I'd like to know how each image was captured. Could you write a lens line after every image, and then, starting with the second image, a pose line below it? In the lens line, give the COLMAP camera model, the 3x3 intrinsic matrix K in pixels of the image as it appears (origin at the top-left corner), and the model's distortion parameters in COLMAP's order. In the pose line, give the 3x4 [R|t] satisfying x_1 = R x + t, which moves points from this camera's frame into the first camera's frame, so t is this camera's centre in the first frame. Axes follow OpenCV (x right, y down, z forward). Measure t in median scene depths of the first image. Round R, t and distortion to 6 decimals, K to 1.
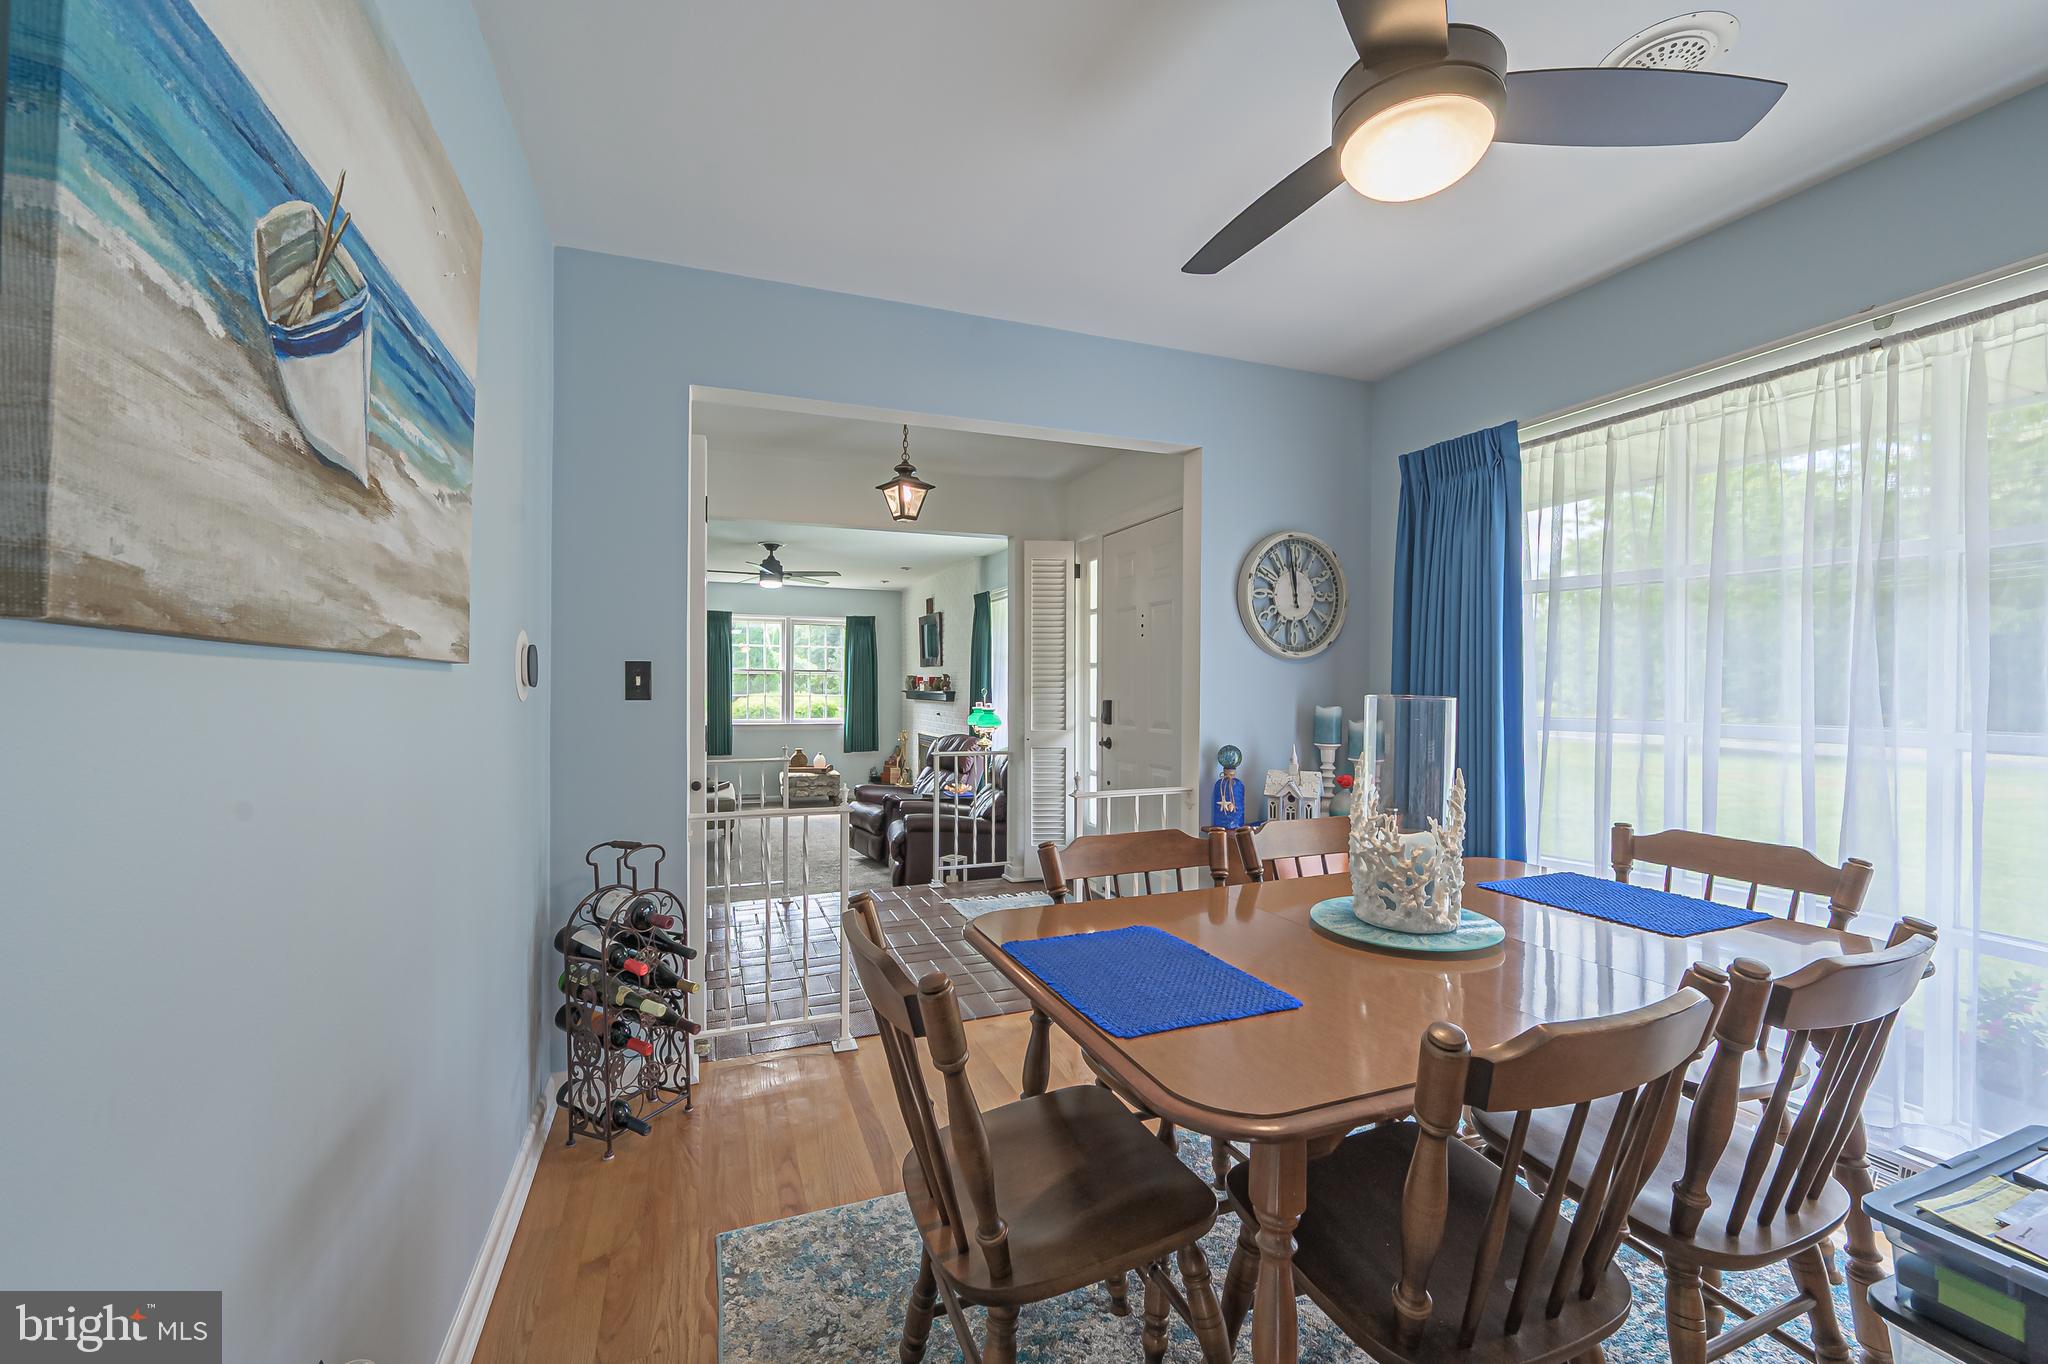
lens RADIAL K [[809.9, 0, 1023.2], [0, 809.9, 691.1], [0, 0, 1]] dist [0.001835, -0.000079]
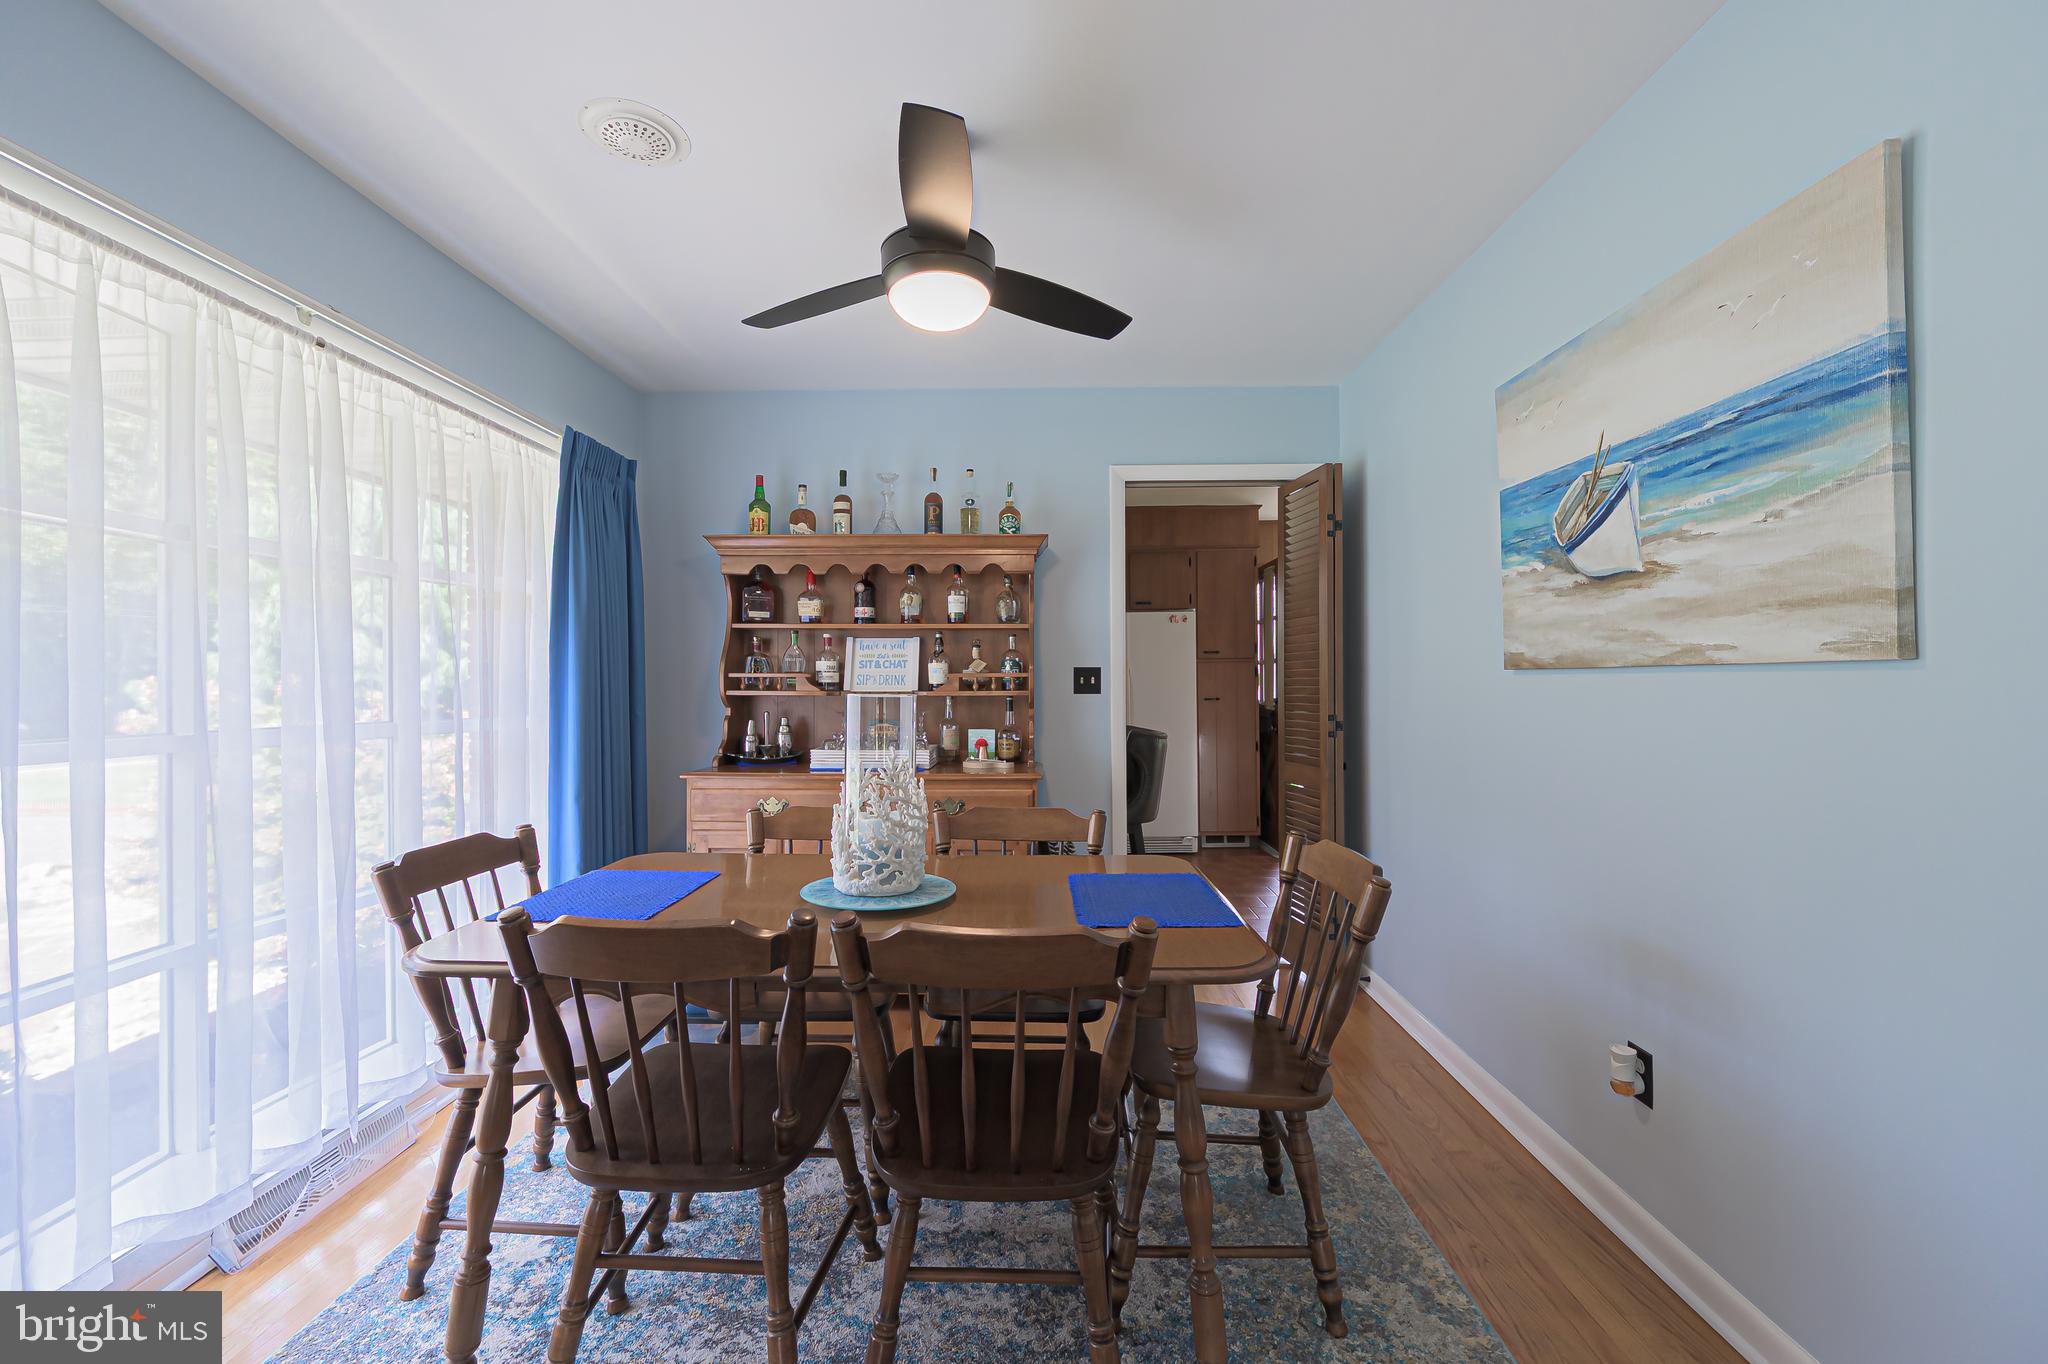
lens RADIAL K [[809.9, 0, 1021.9], [0, 809.9, 680.5], [0, 0, 1]] dist [0.001835, -0.000079]
pose [[-0.919855, 0.000057, 0.392259, -0.335285], [0.001818, 0.999990, 0.004116, -0.034102], [-0.392255, 0.004499, -0.919846, 3.902296]]
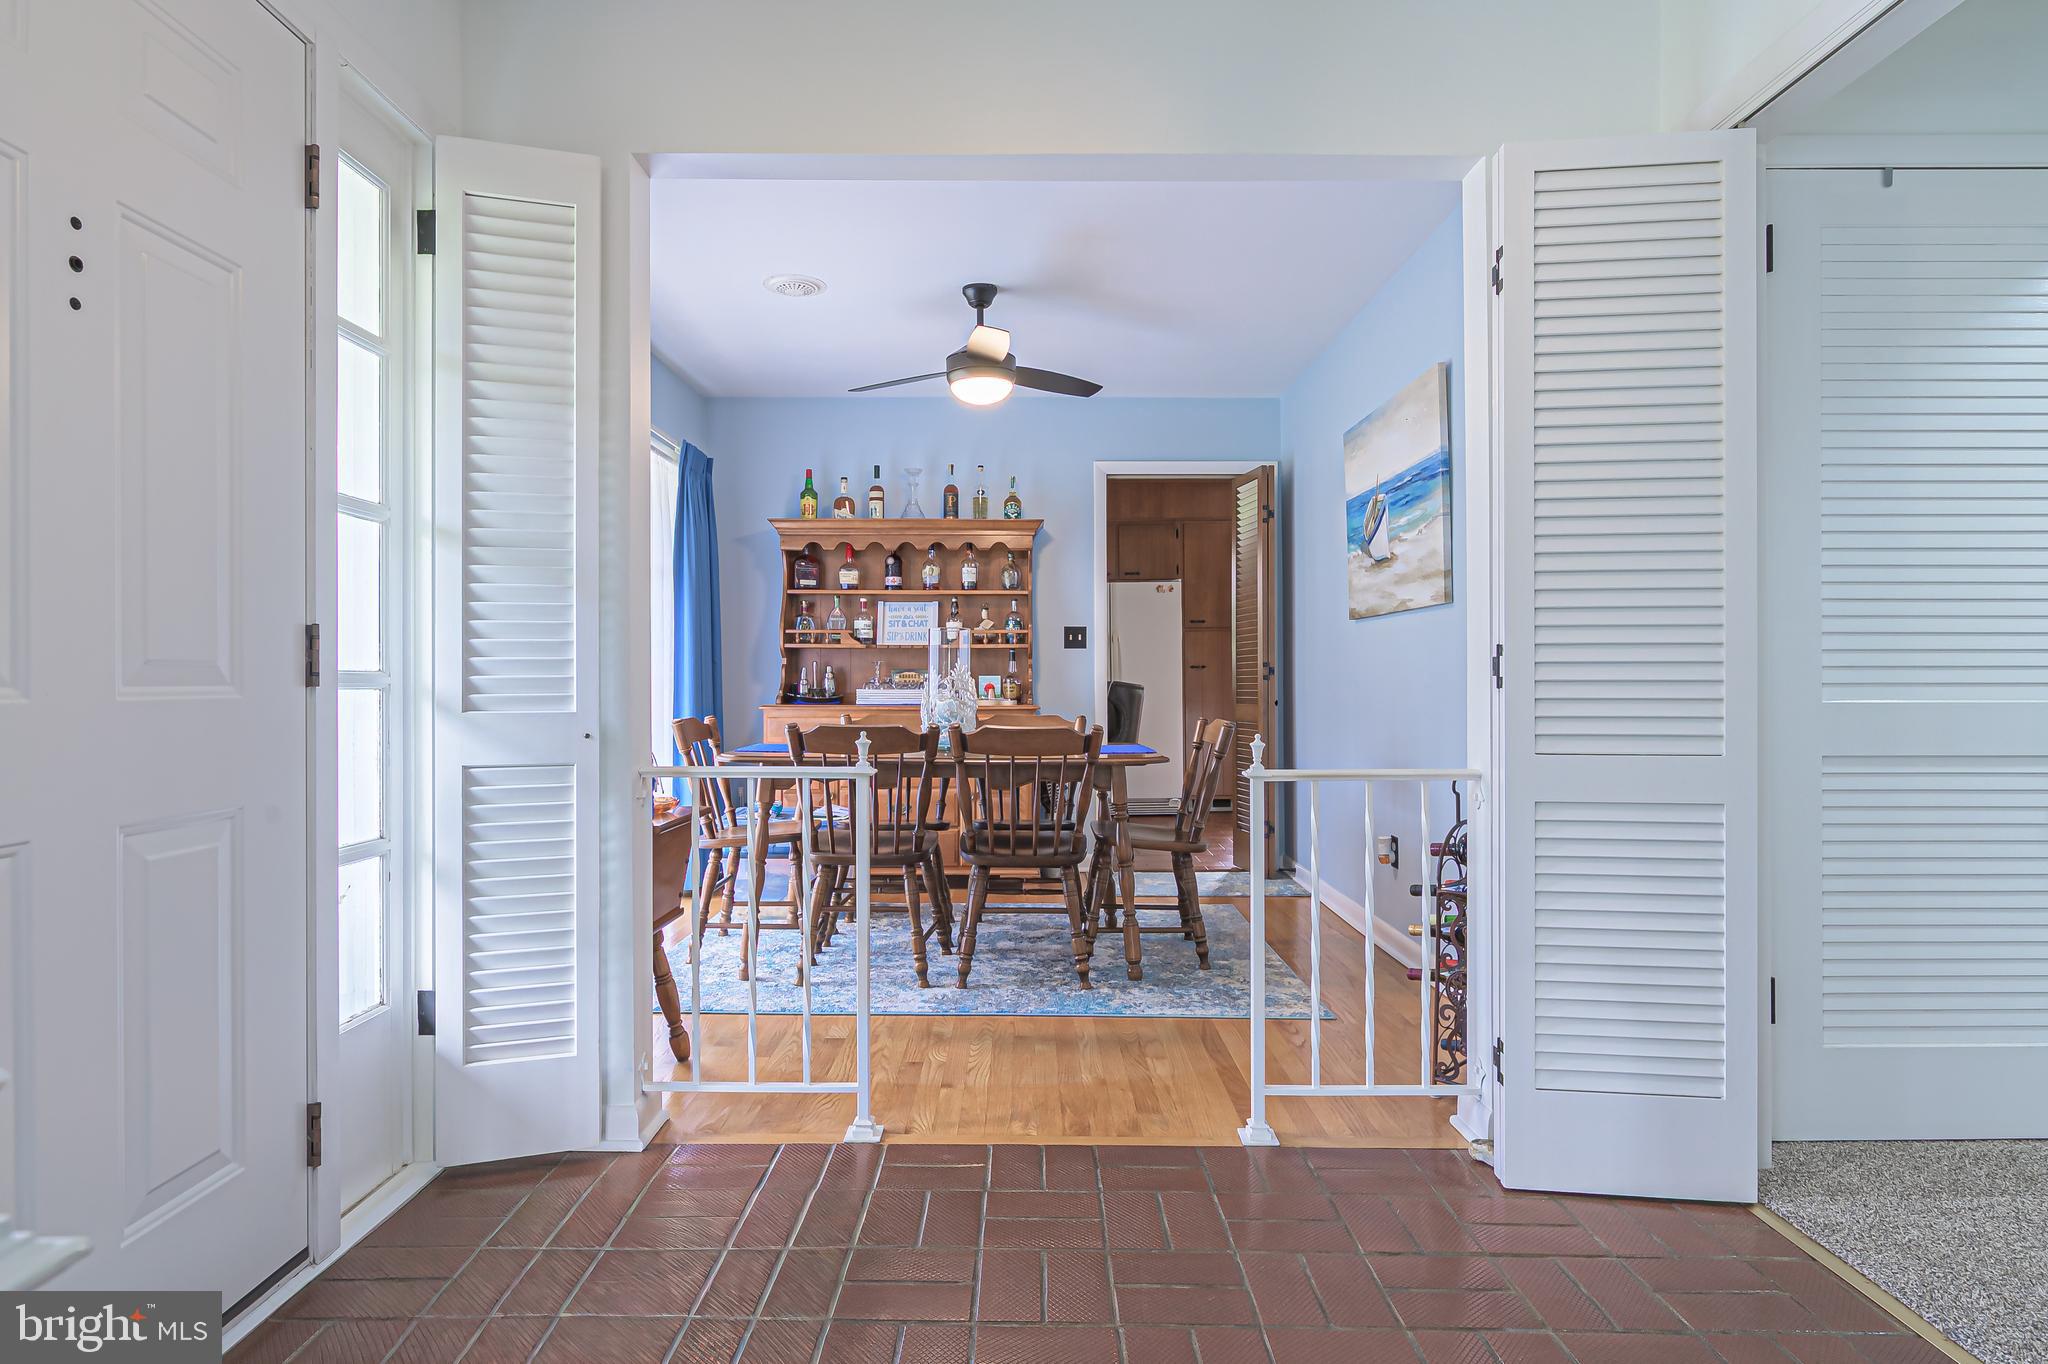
lens RADIAL K [[1083.1, 0, 1024.4], [0, 1083.1, 674.6], [0, 0, 1]] dist [0.001697, 0.000053]
pose [[-0.930148, -0.000793, 0.367183, -0.950908], [0.000559, 0.999993, 0.003575, 0.124749], [-0.367183, 0.003531, -0.930142, 5.644129]]
